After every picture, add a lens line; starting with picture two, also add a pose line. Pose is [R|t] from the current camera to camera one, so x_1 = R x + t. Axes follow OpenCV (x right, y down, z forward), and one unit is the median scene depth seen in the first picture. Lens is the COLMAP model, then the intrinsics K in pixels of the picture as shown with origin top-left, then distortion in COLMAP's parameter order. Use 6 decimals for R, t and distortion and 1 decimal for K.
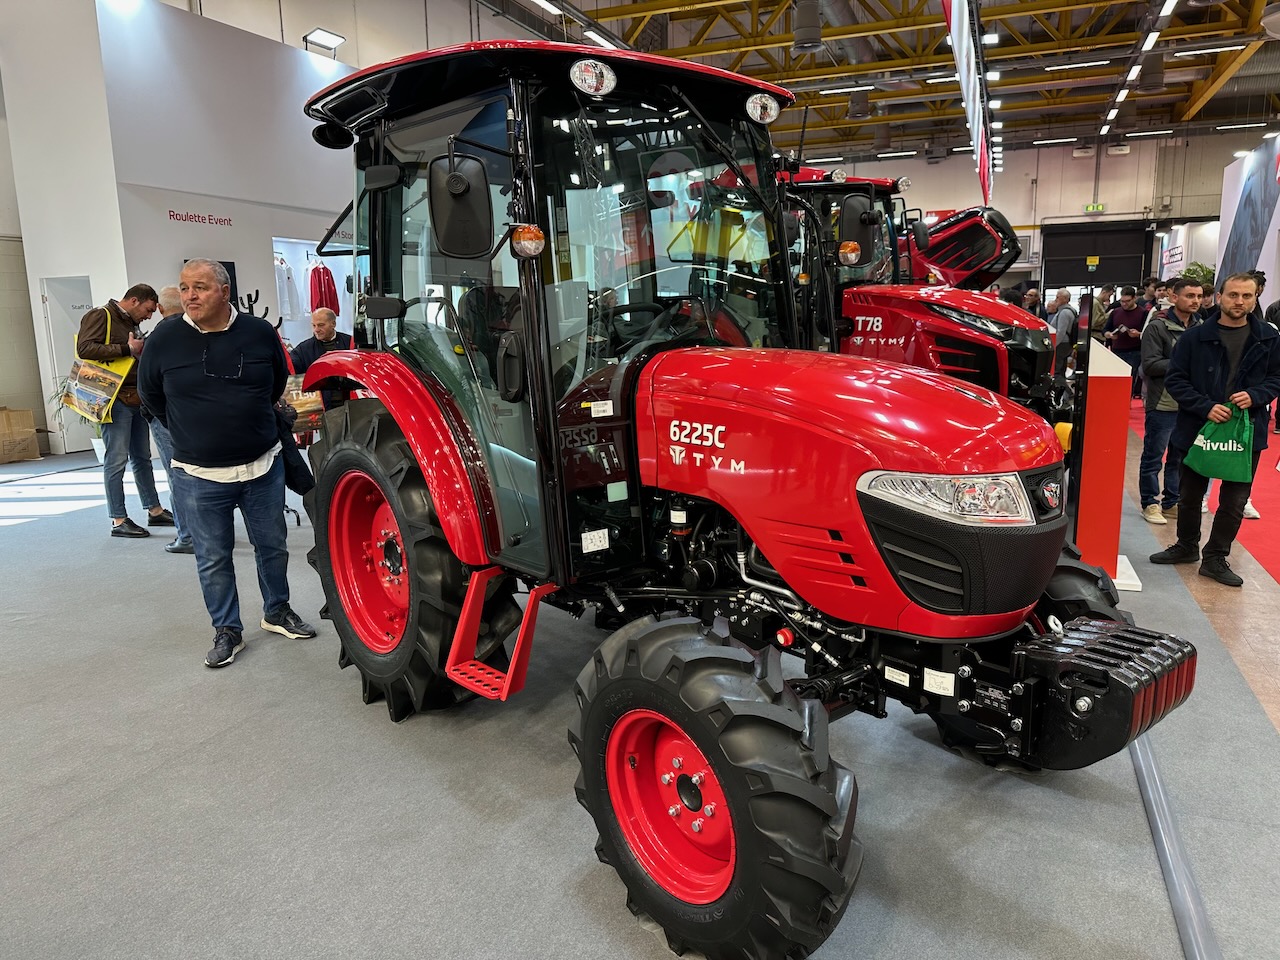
lens RADIAL K [[919.8, 0, 644.3], [0, 919.8, 482.0], [0, 0, 1]] dist [-0.003708, -0.000451]
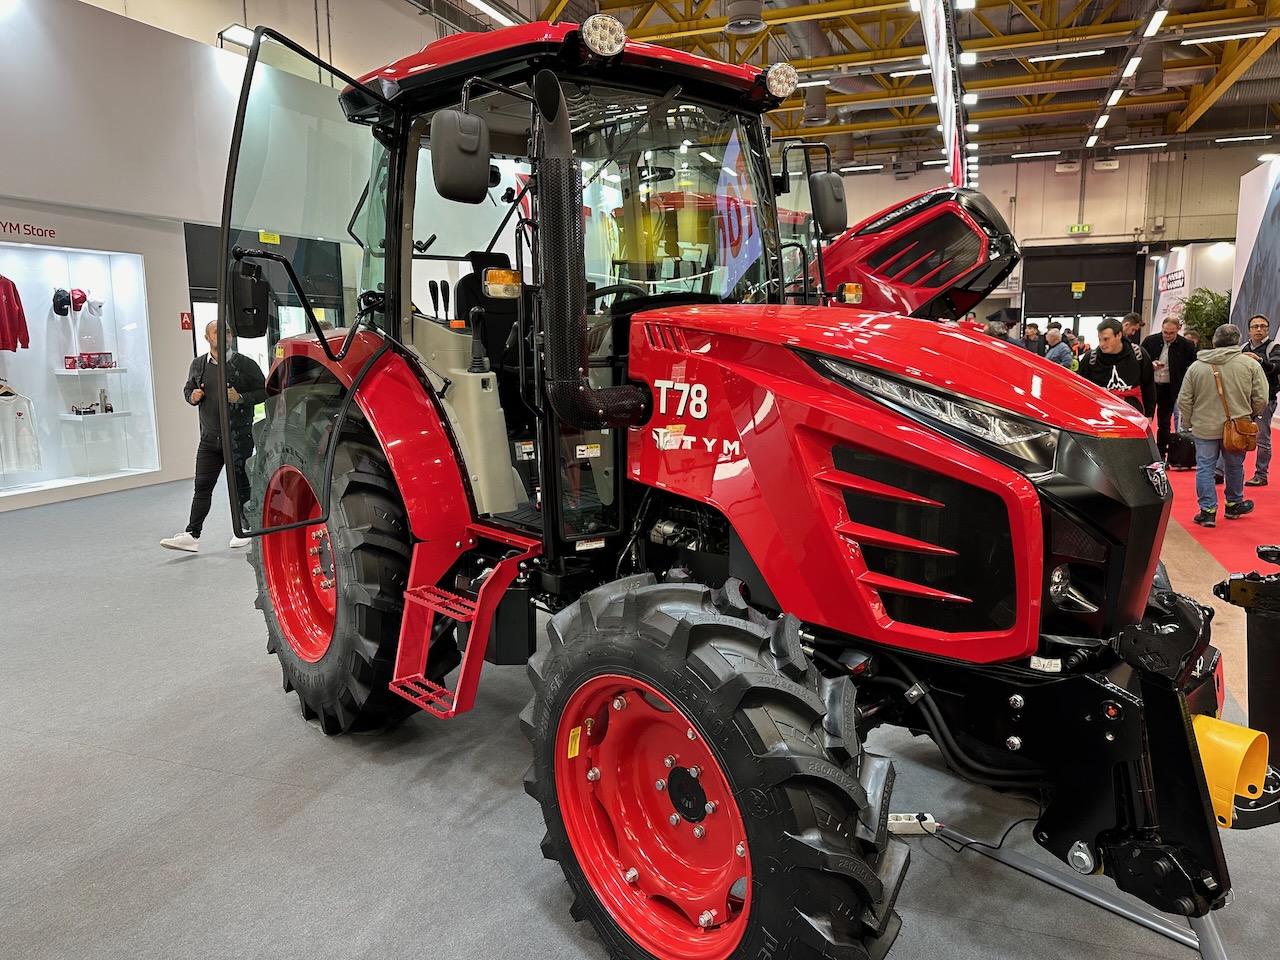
lens RADIAL K [[913.4, 0, 635.2], [0, 913.4, 476.2], [0, 0, 1]] dist [-0.002816, -0.006873]
pose [[0.999899, 0.005682, 0.012995, 0.047416], [-0.005263, 0.999473, -0.032022, -0.027044], [-0.013170, 0.031950, 0.999403, 0.129768]]
